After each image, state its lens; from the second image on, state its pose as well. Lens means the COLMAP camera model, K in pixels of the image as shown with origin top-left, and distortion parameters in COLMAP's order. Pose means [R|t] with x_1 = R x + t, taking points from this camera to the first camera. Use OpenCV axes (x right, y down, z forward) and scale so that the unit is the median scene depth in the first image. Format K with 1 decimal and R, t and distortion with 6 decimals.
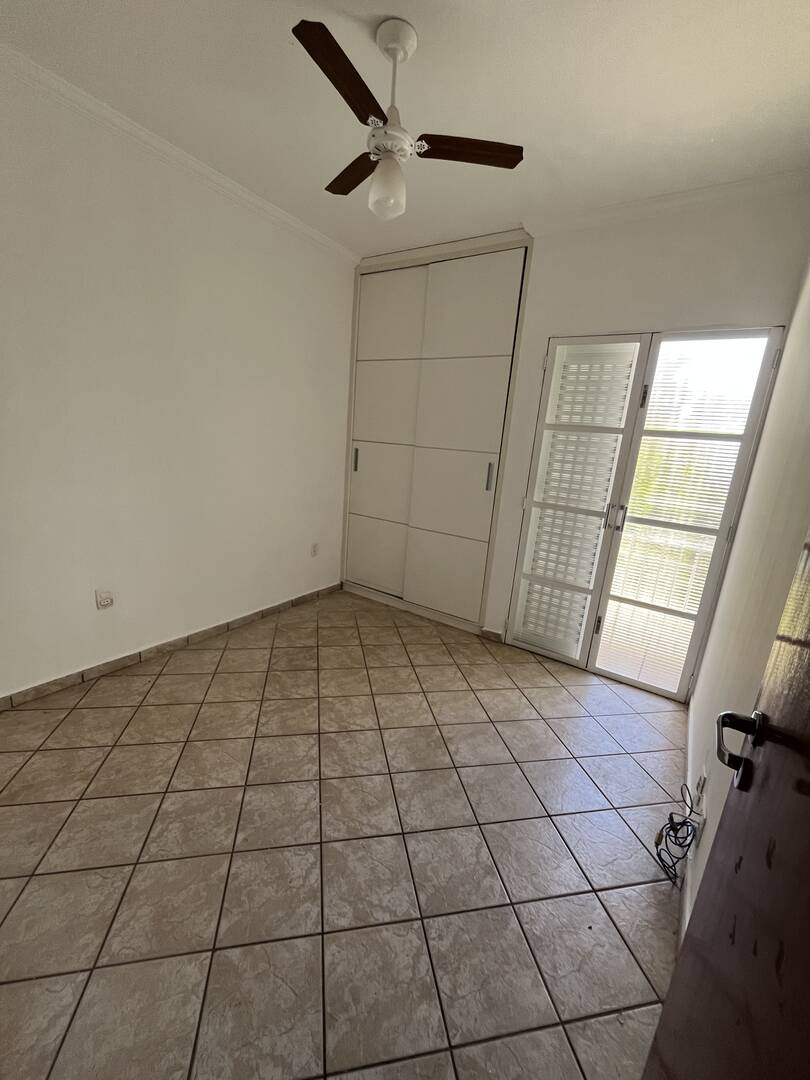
lens RADIAL K [[435.6, 0, 405.4], [0, 435.6, 550.7], [0, 0, 1]] dist [-0.003403, -0.000121]
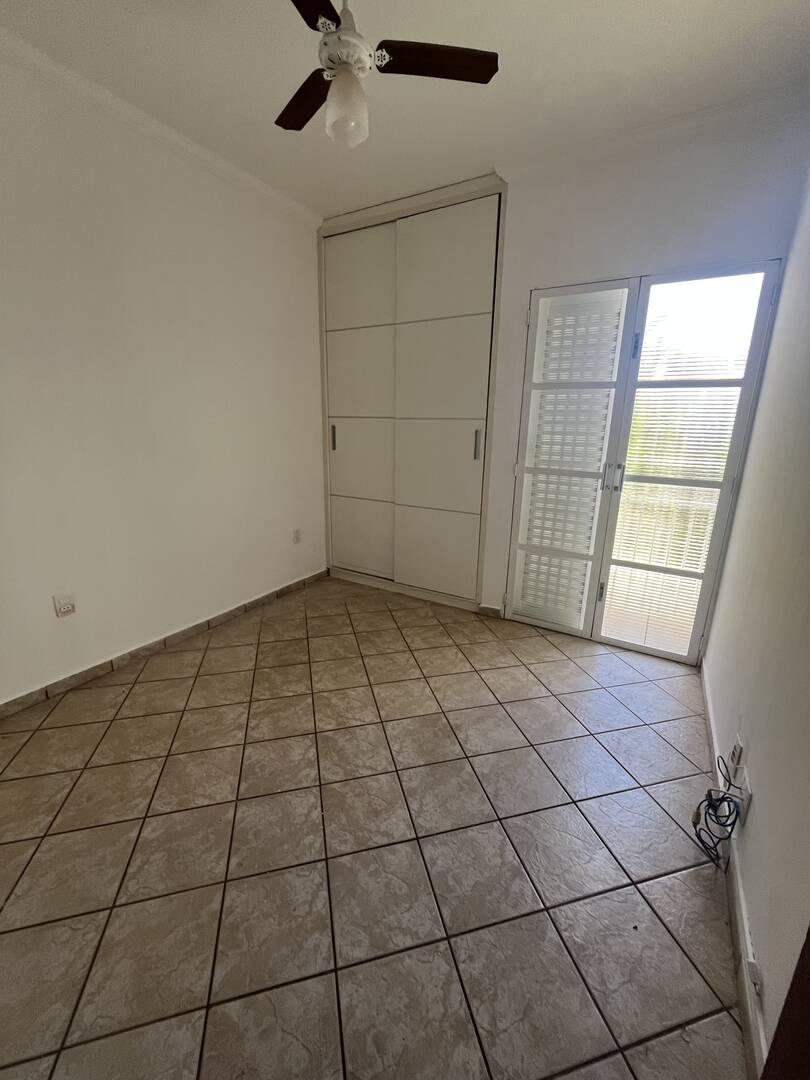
lens RADIAL K [[435.6, 0, 406.3], [0, 435.6, 541.6], [0, 0, 1]] dist [-0.003403, -0.000121]
pose [[0.996702, -0.072843, 0.035766, -0.014585], [0.072186, 0.997204, 0.019325, 0.019026], [-0.037073, -0.016680, 0.999173, 0.107517]]
